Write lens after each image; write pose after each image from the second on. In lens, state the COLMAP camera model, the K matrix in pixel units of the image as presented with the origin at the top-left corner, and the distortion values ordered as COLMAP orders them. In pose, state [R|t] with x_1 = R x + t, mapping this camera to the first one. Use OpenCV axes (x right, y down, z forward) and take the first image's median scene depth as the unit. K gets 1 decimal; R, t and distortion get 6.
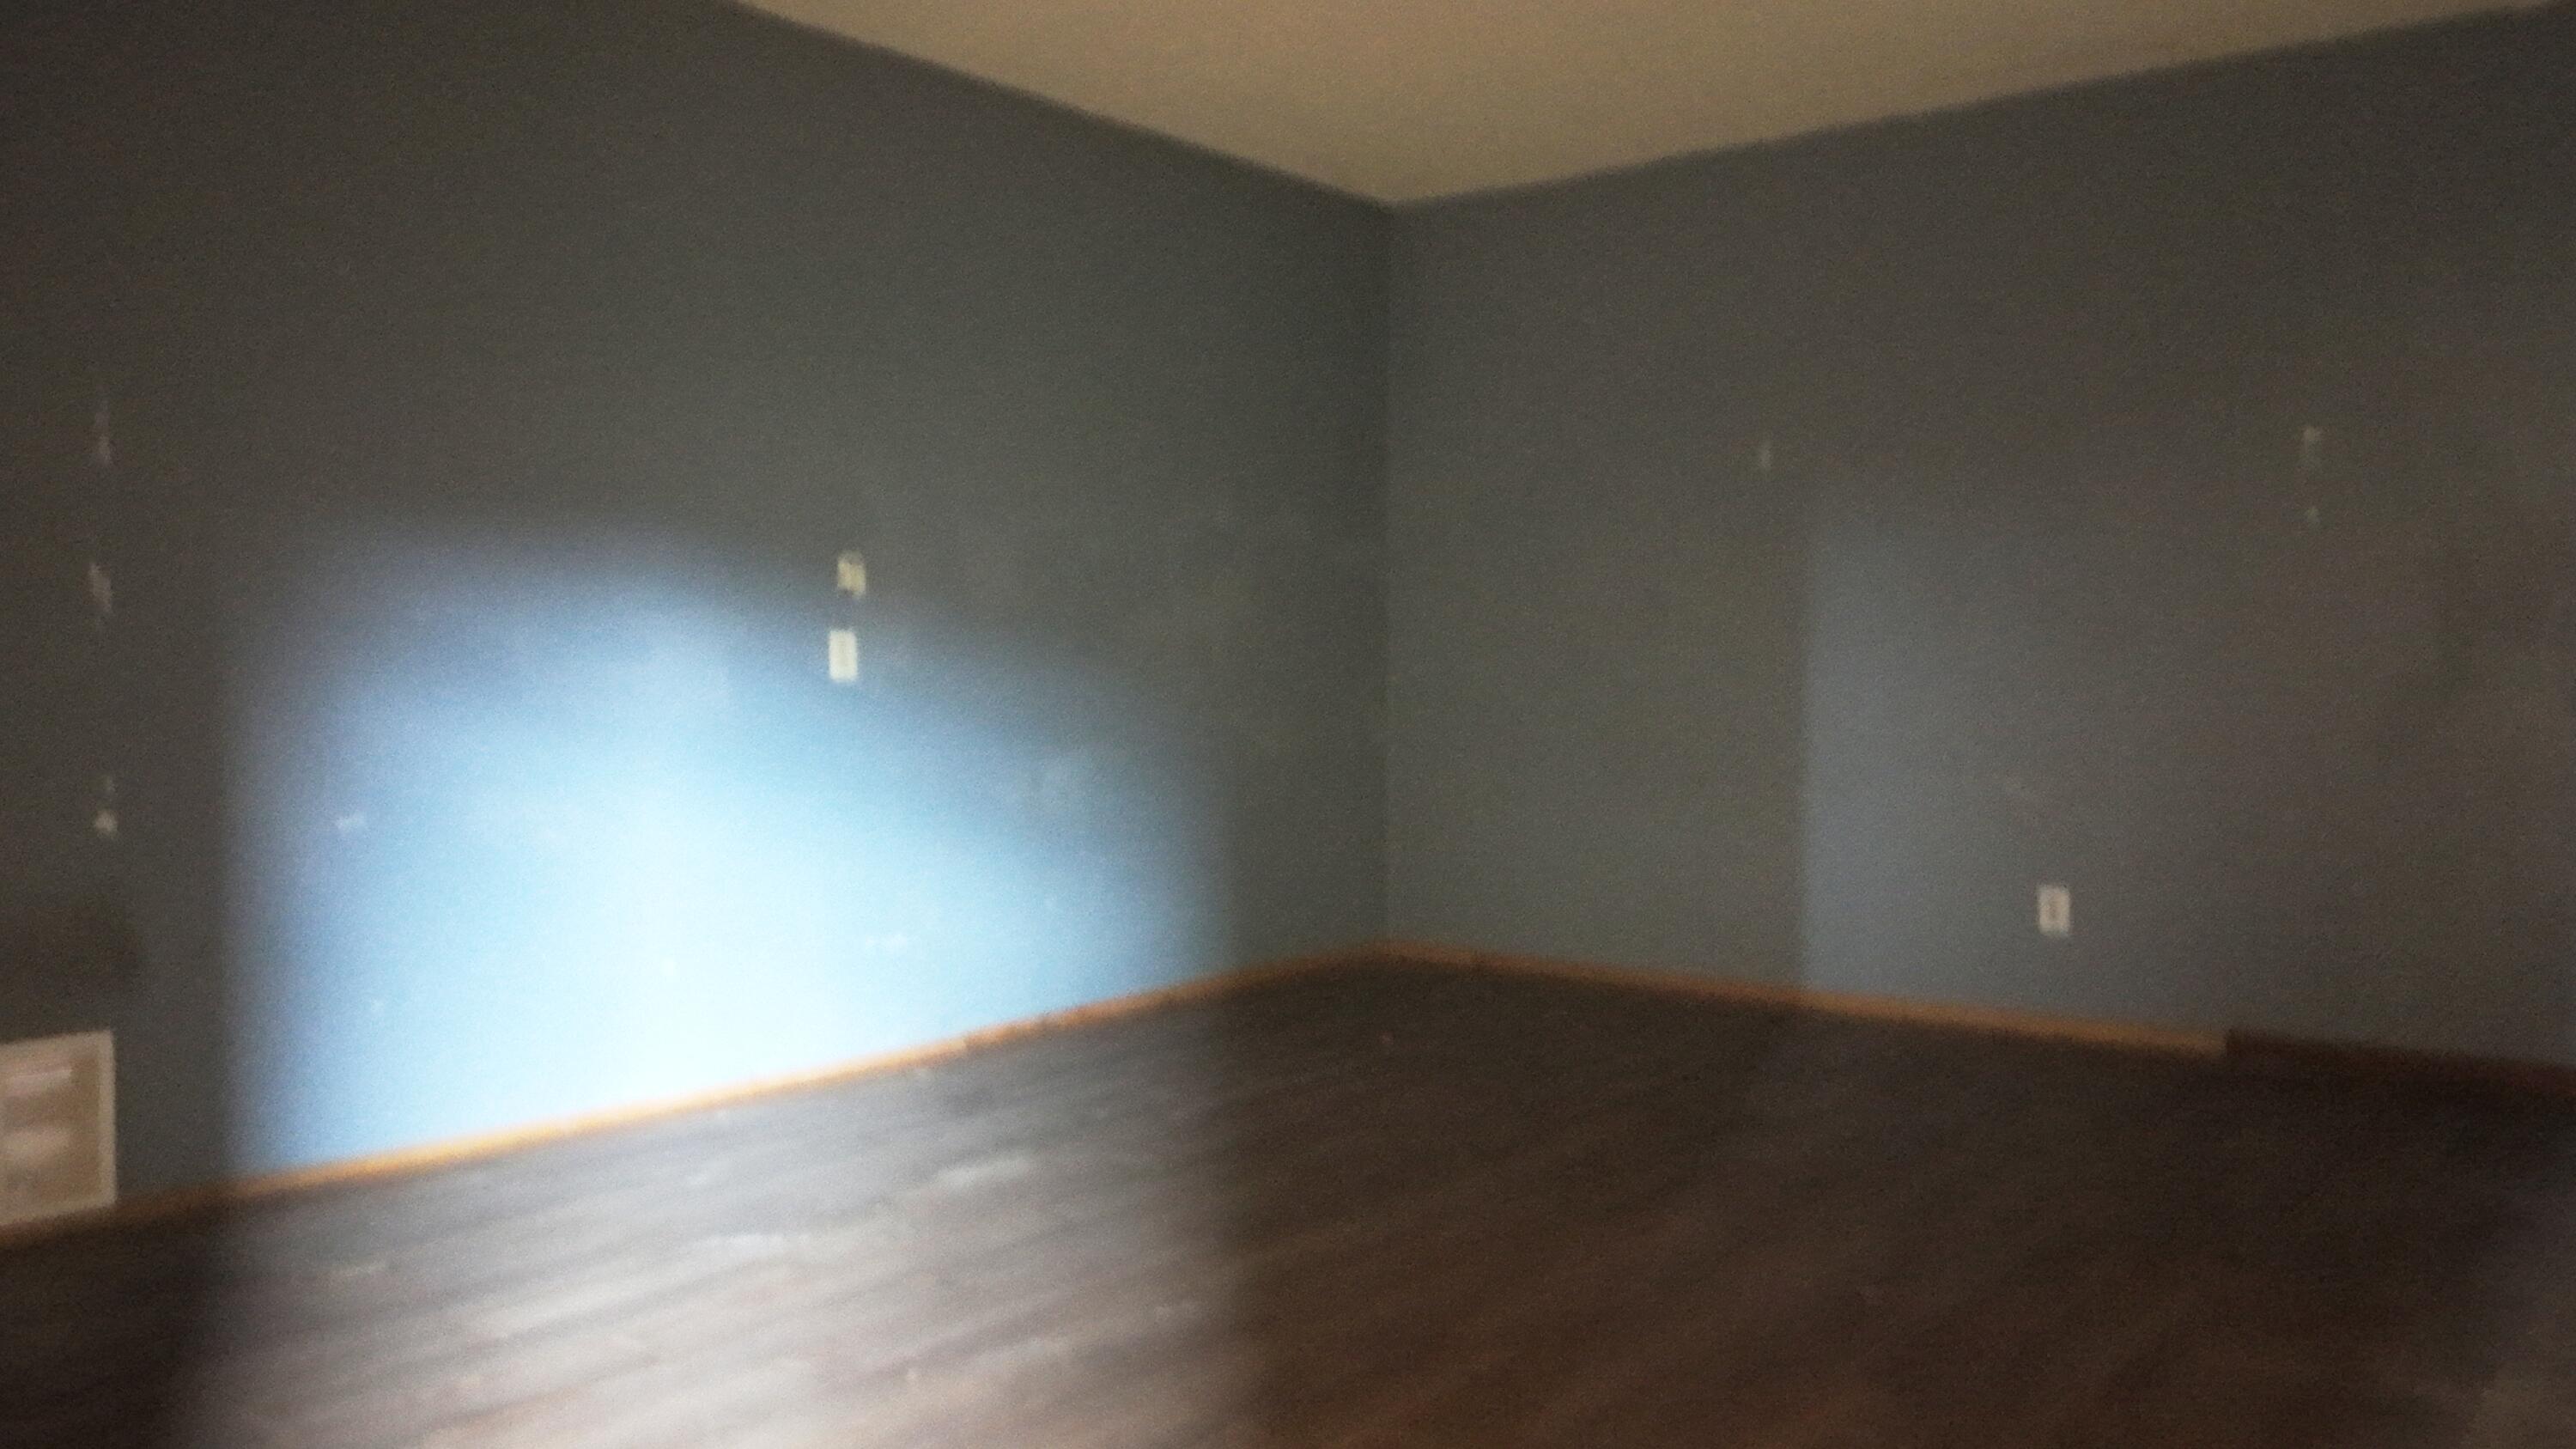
lens RADIAL K [[1919.3, 0, 1285.9], [0, 1919.3, 730.7], [0, 0, 1]] dist [0.049039, -0.031750]
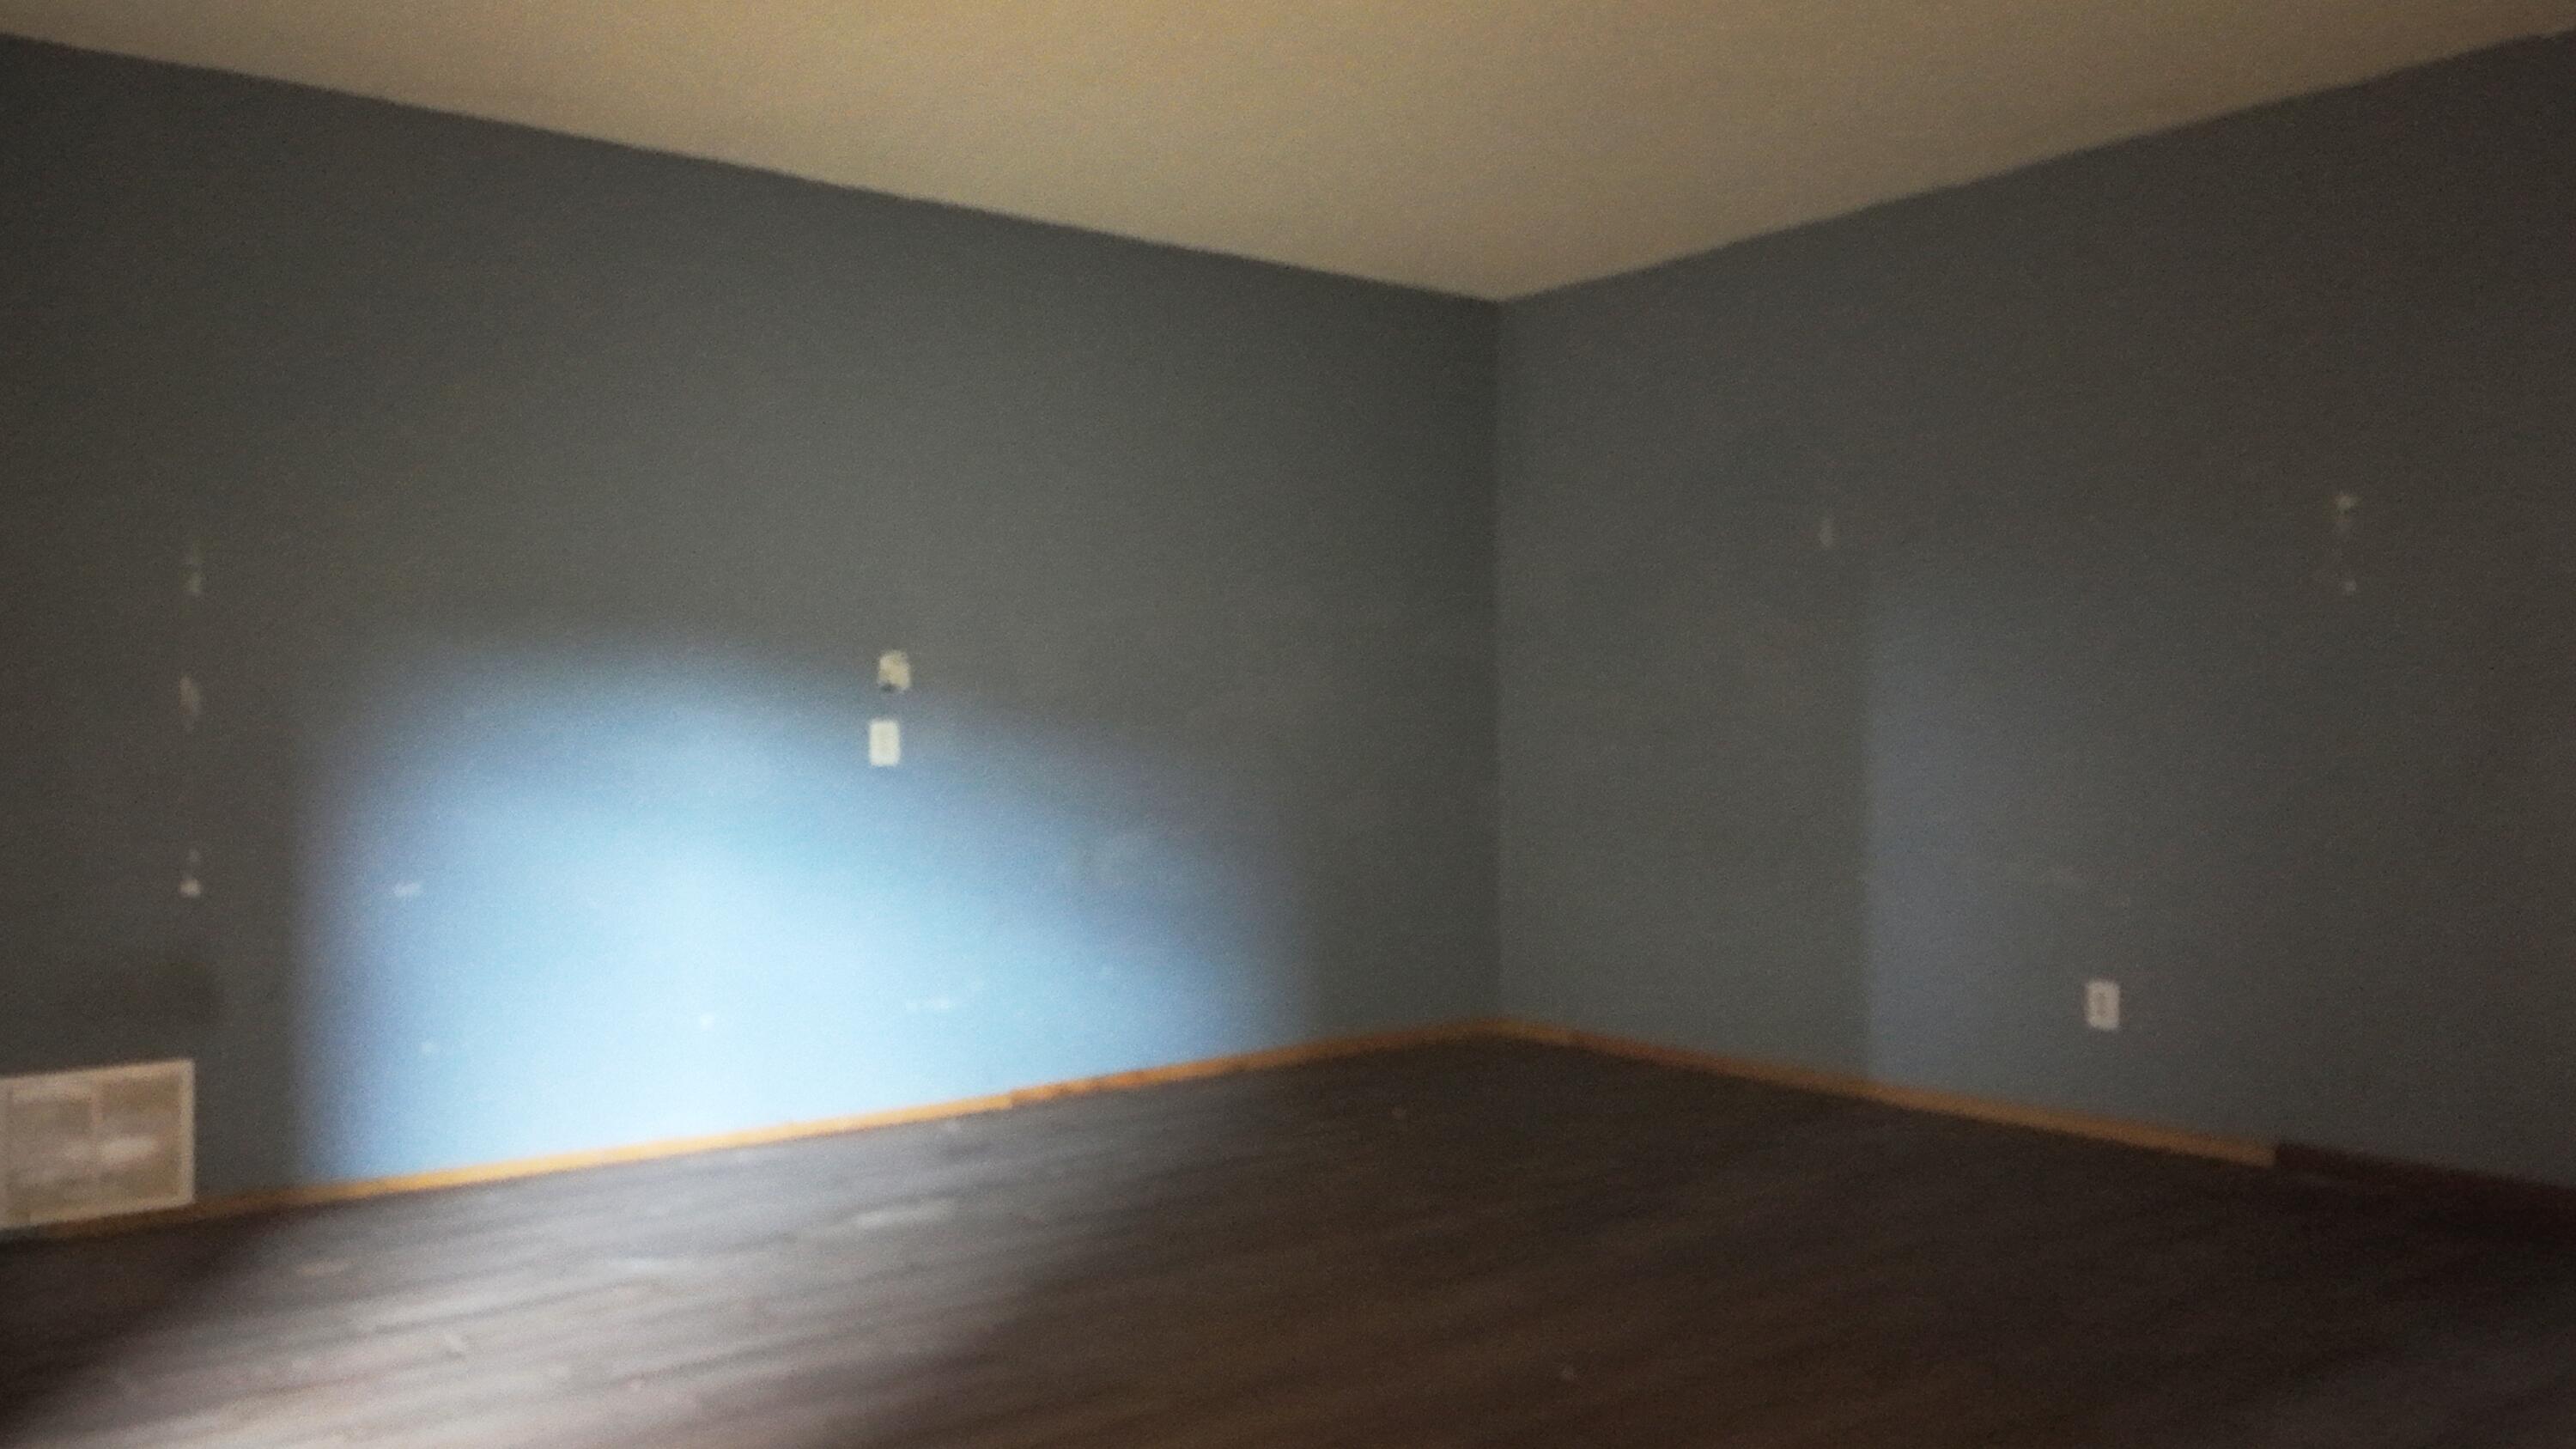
lens RADIAL K [[1919.3, 0, 1294.0], [0, 1919.3, 721.5], [0, 0, 1]] dist [0.049039, -0.031750]
pose [[0.971202, -0.007413, -0.238143, 0.276742], [-0.002682, 0.999112, -0.042039, -0.005704], [0.238244, 0.041467, 0.970320, -0.019804]]
